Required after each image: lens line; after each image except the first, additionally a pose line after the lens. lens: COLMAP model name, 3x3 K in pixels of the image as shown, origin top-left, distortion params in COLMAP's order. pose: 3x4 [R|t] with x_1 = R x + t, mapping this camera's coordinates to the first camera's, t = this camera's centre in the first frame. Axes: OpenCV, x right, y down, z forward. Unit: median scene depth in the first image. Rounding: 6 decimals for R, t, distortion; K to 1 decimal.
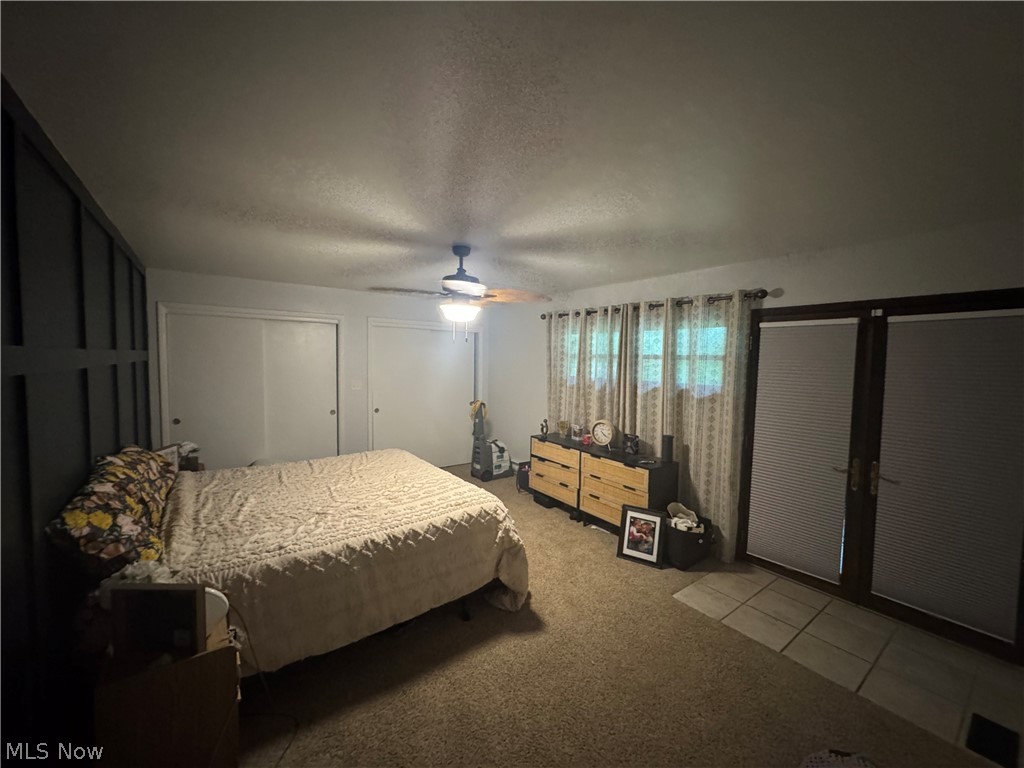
lens RADIAL K [[409.5, 0, 510.9], [0, 409.5, 384.4], [0, 0, 1]] dist [0.001198, 0.000309]
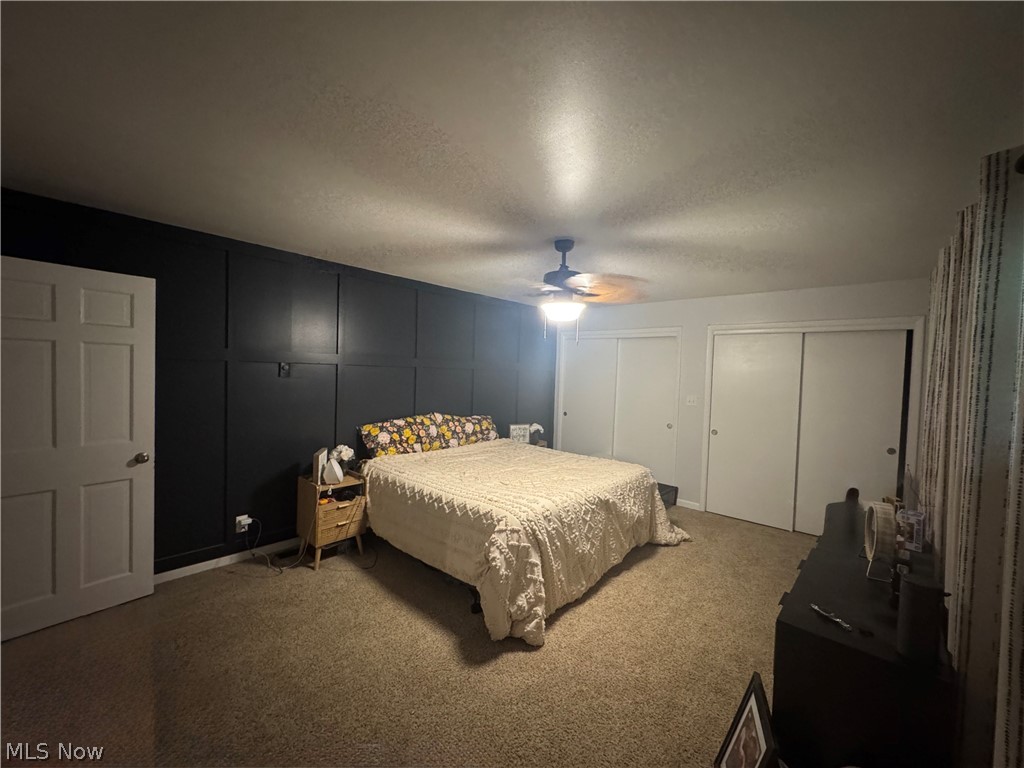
lens RADIAL K [[409.5, 0, 511.0], [0, 409.5, 381.2], [0, 0, 1]] dist [0.001198, 0.000309]
pose [[0.198683, 0.017821, -0.979902, 0.900704], [-0.094180, 0.995555, -0.000990, -0.008522], [0.975528, 0.092484, 0.199479, 0.830174]]
